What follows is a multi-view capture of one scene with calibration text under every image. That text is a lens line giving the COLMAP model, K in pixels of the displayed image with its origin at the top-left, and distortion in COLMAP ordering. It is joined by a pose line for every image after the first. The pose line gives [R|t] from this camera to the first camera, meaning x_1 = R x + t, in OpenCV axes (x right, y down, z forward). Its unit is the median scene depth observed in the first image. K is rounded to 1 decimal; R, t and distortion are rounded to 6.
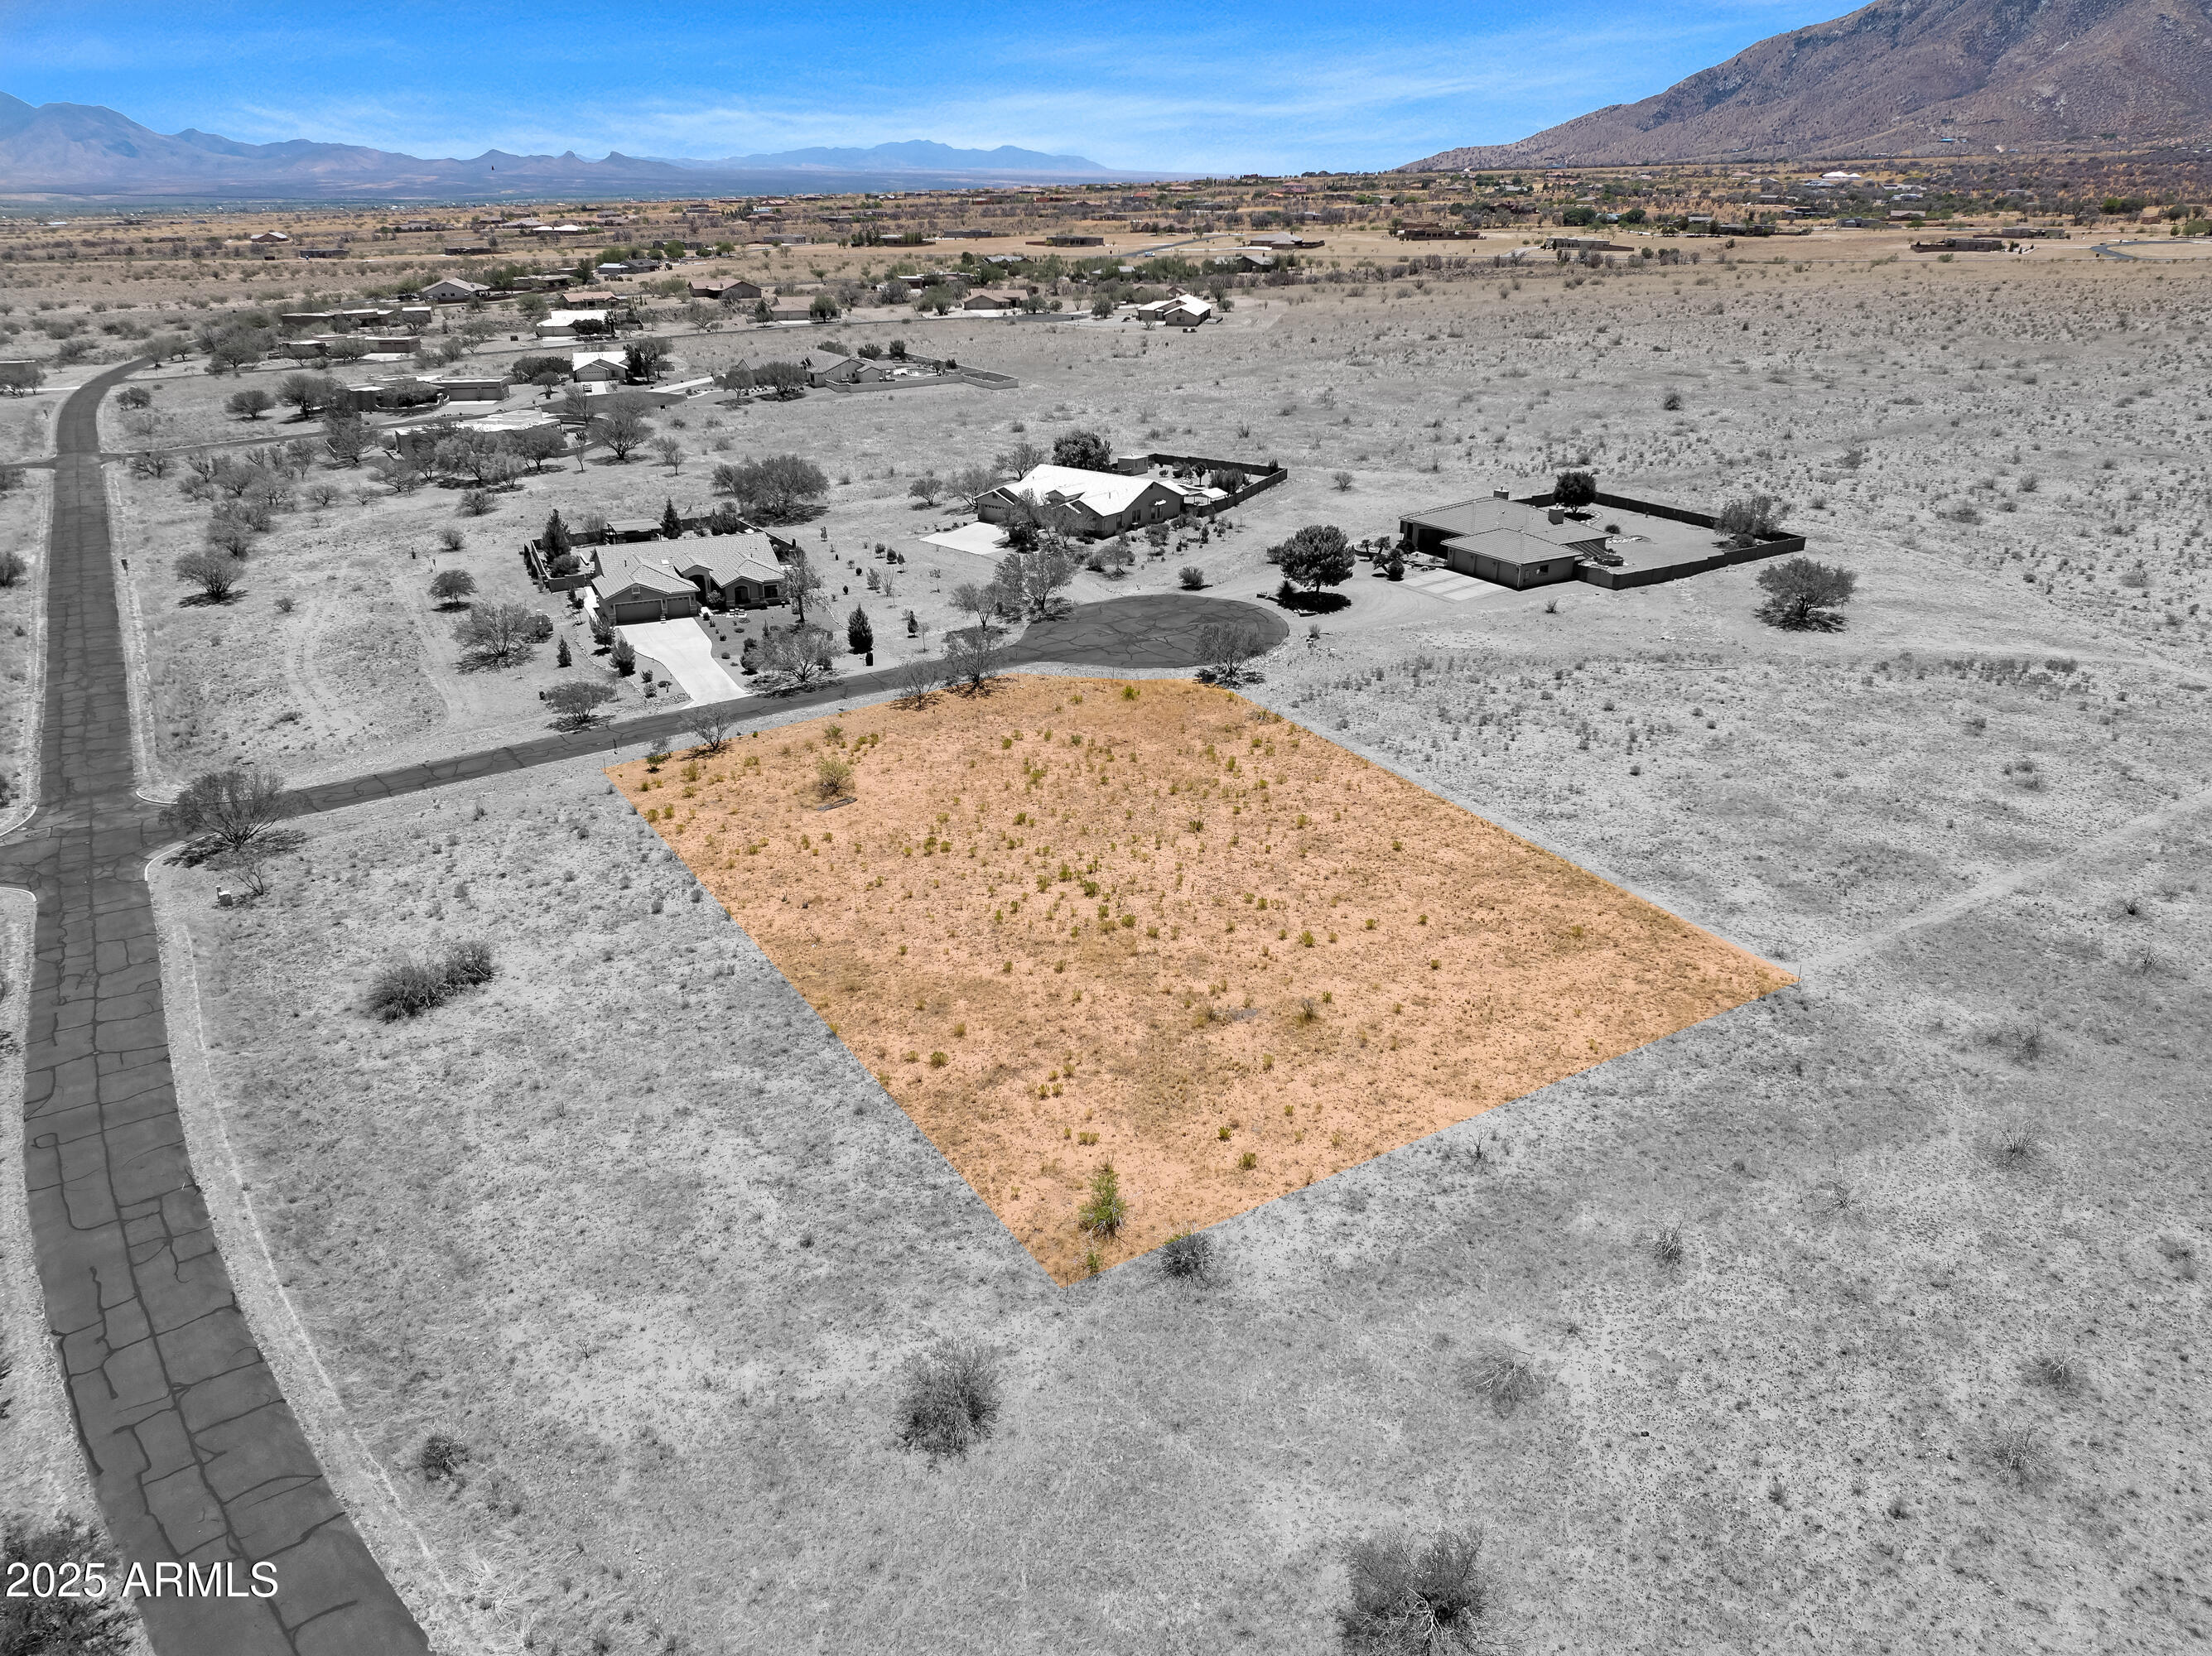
lens RADIAL K [[1580.5, 0, 1107.2], [0, 1580.5, 833.1], [0, 0, 1]] dist [-0.046780, 0.016958]
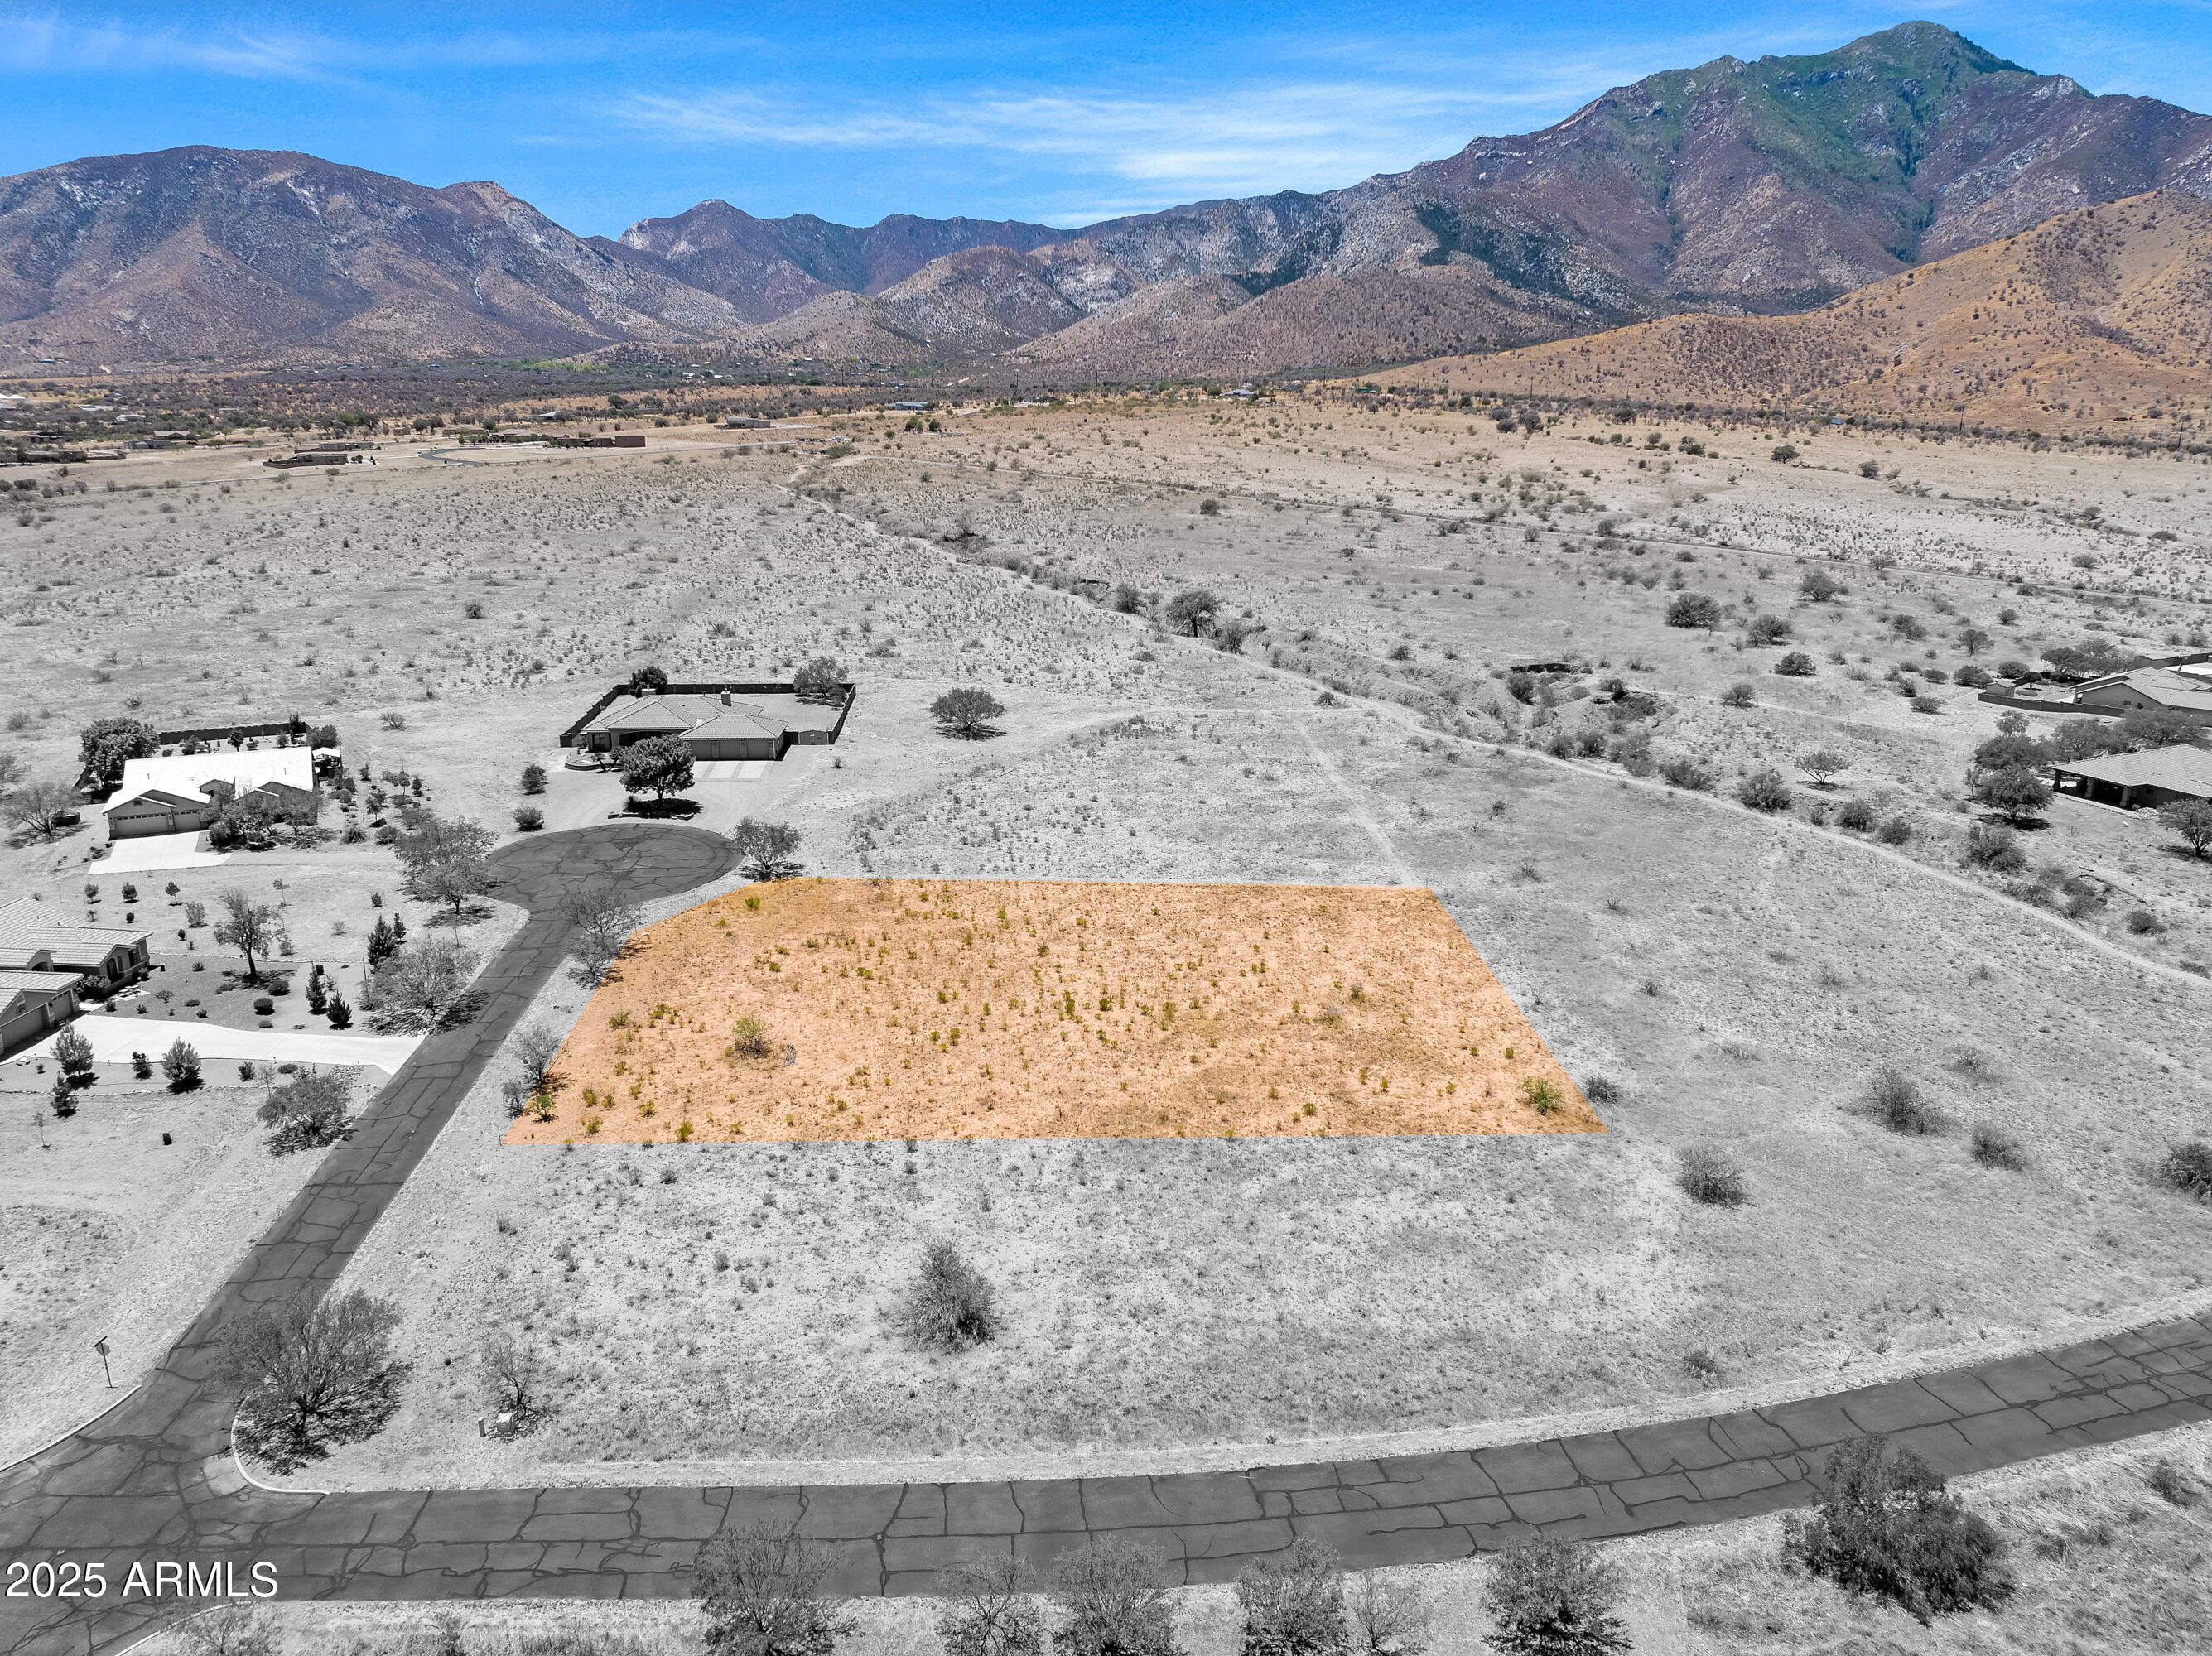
lens RADIAL K [[1580.5, 0, 1097.2], [0, 1580.5, 839.6], [0, 0, 1]] dist [-0.046780, 0.016958]
pose [[0.471618, -0.235571, 0.849755, -1.241350], [0.336693, 0.938751, 0.073376, -0.212488], [-0.814993, 0.251501, 0.522047, 0.448840]]
